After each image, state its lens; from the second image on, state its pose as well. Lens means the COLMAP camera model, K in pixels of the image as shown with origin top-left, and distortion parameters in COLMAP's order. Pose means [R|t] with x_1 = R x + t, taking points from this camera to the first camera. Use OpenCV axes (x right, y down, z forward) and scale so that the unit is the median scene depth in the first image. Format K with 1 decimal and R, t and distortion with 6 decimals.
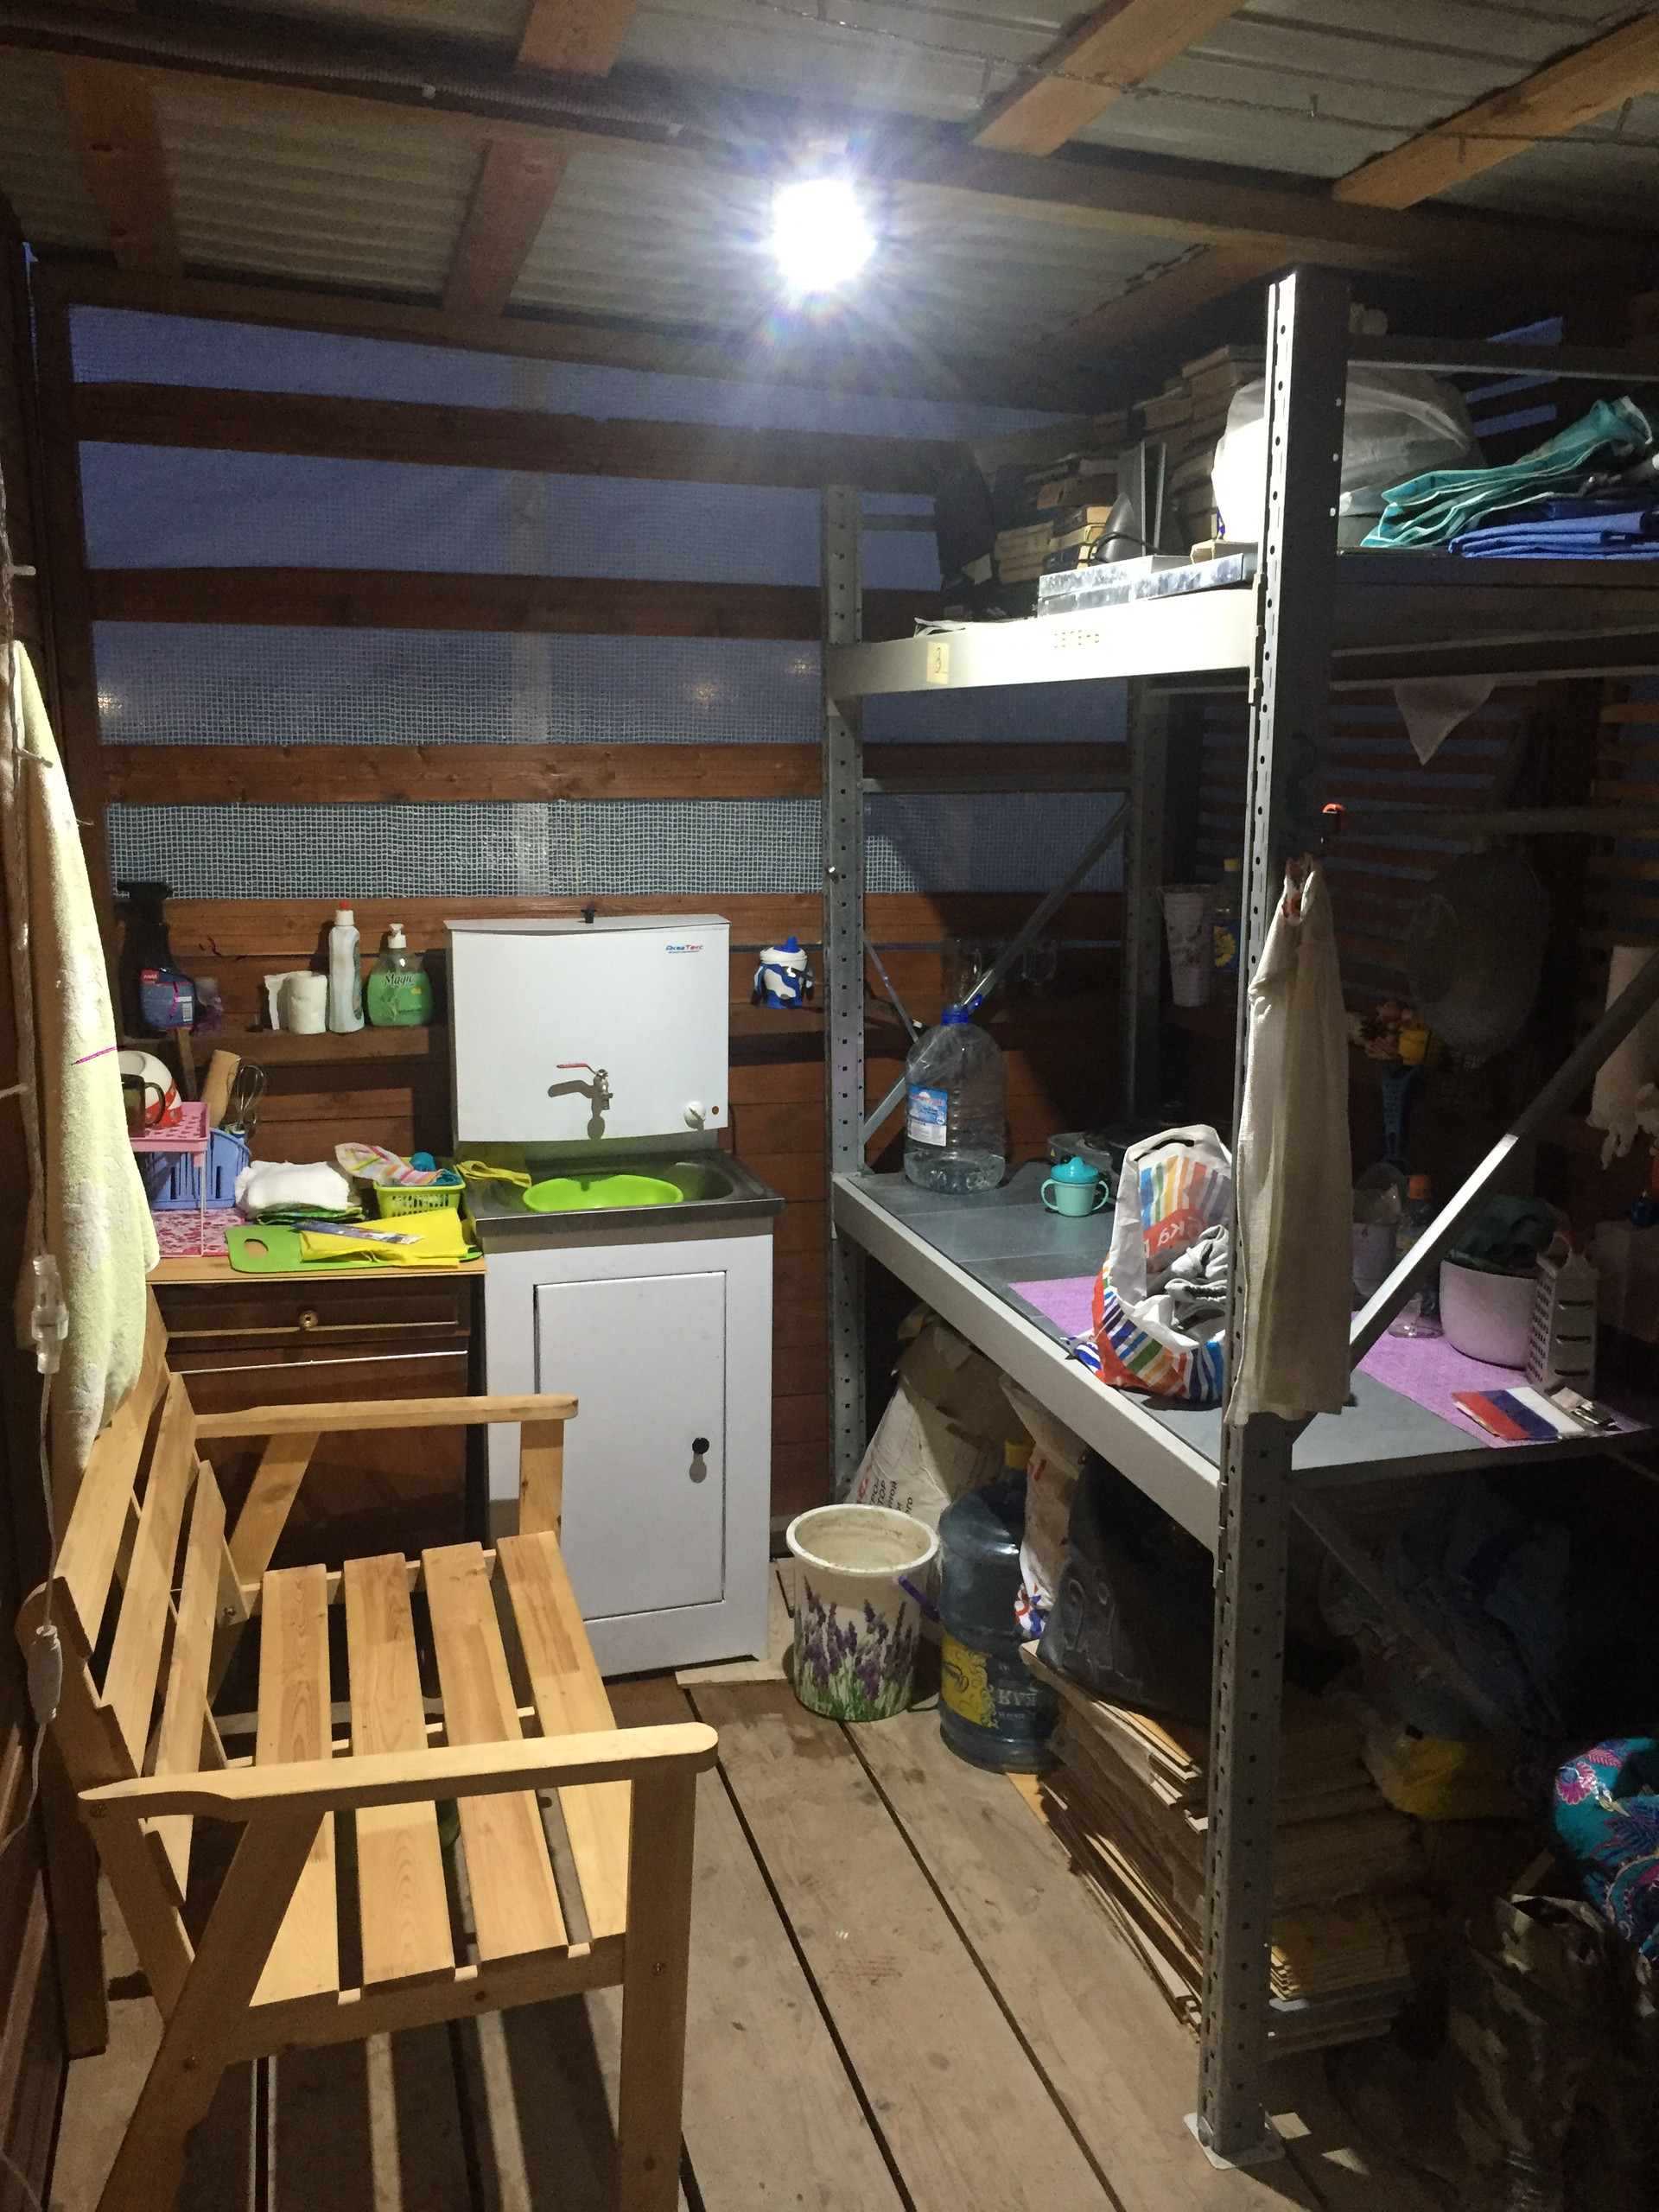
lens RADIAL K [[1897.9, 0, 829.5], [0, 1897.9, 1106.0], [0, 0, 1]] dist [0.095251, -0.130278]
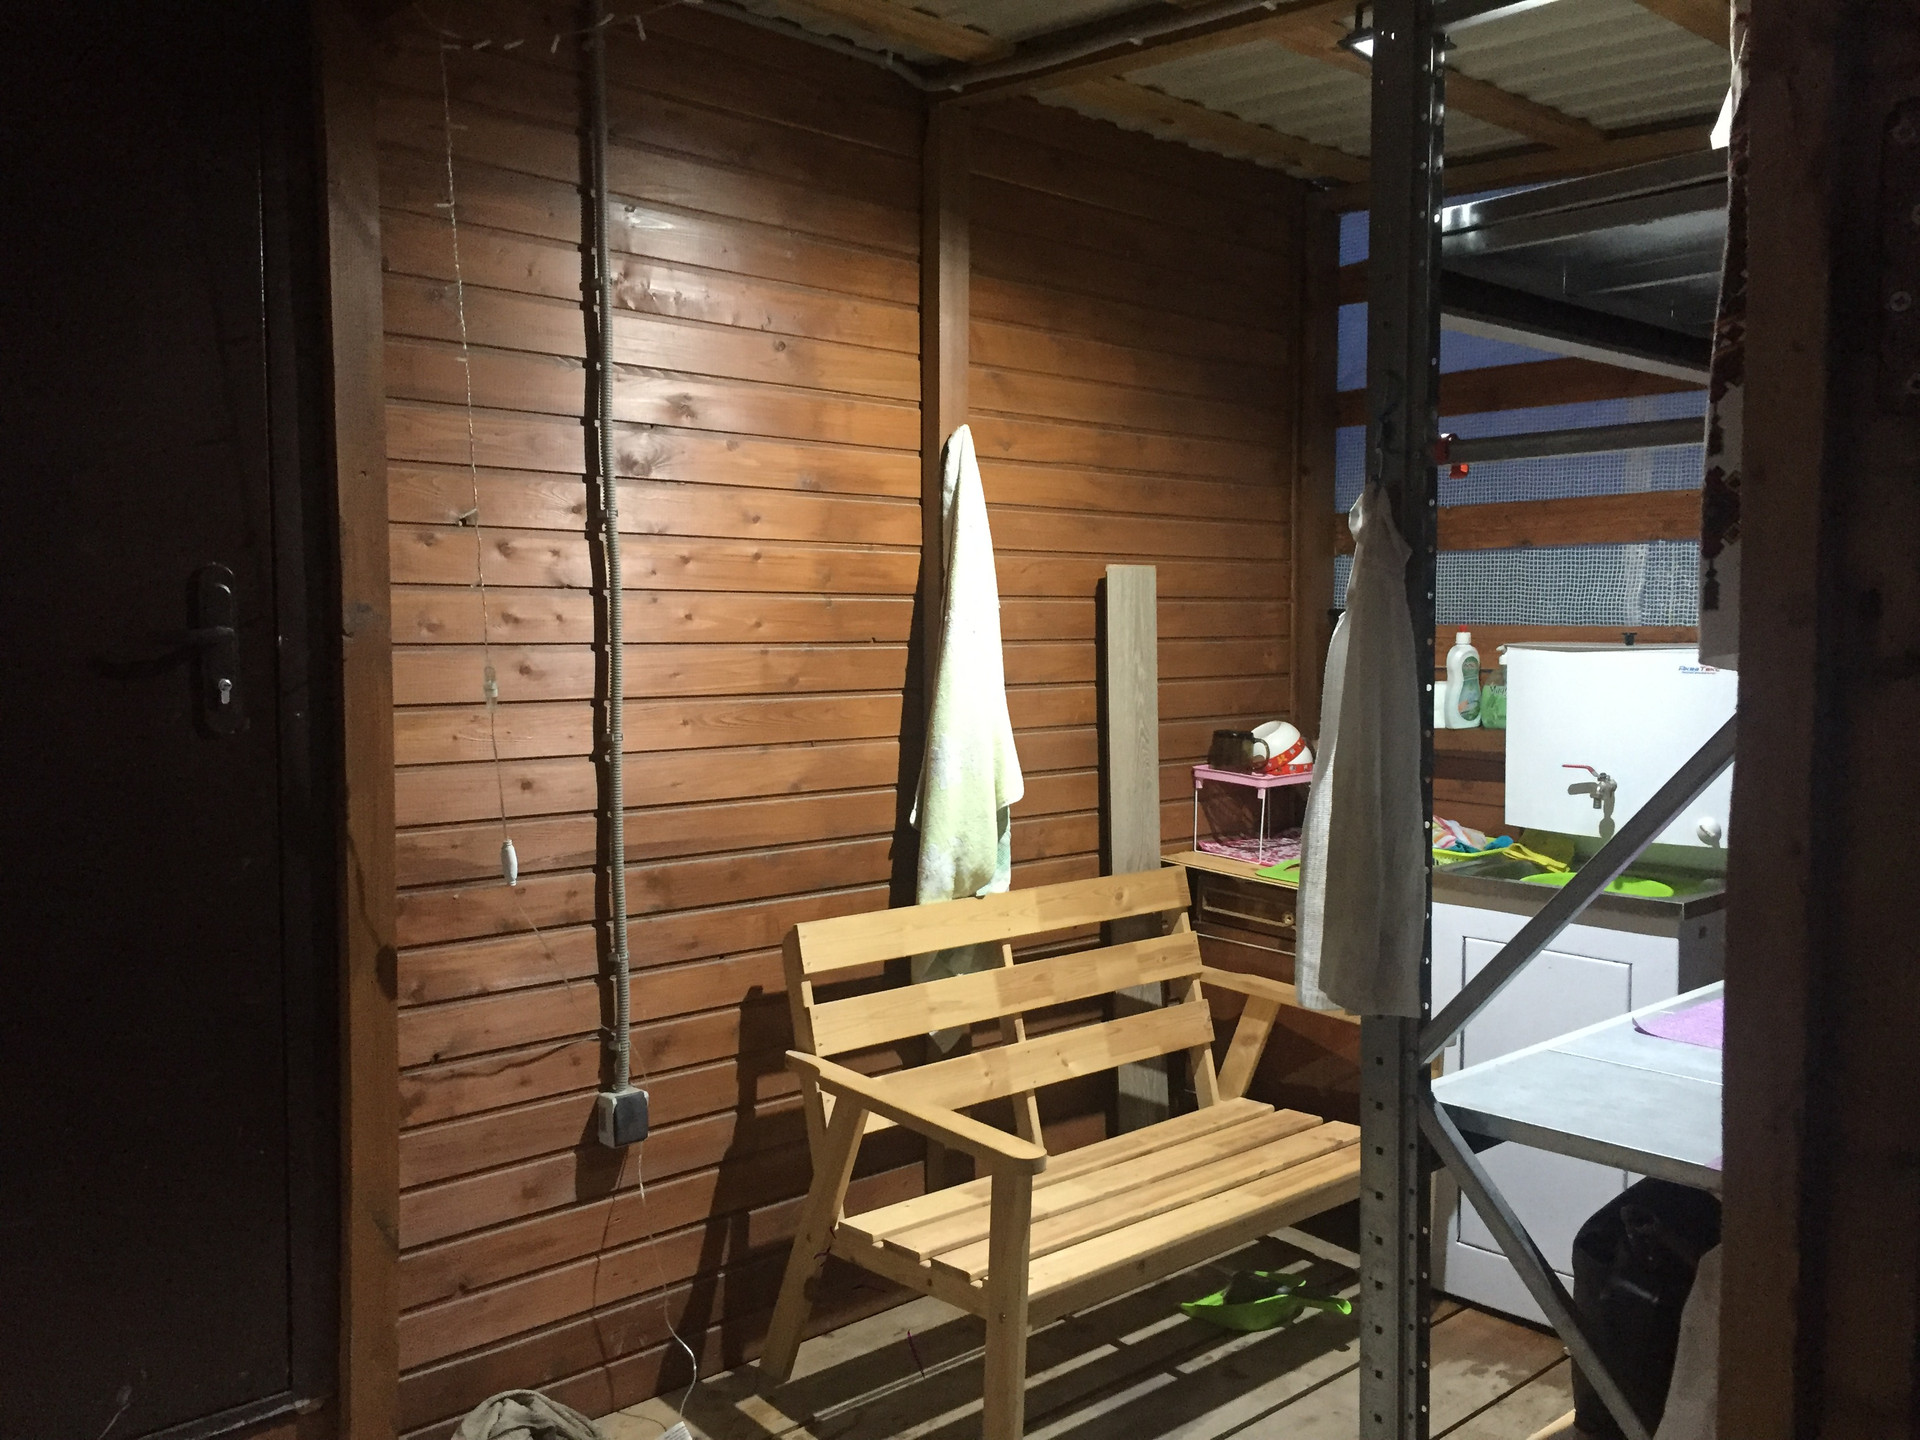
lens RADIAL K [[1647.3, 0, 960.0], [0, 1647.3, 720.0], [0, 0, 1]] dist [0.095251, -0.130278]
pose [[0.458739, 0.049964, -0.887165, 0.640446], [-0.164777, 0.985884, -0.029680, 0.047144], [0.873159, 0.159799, 0.460497, 0.244249]]
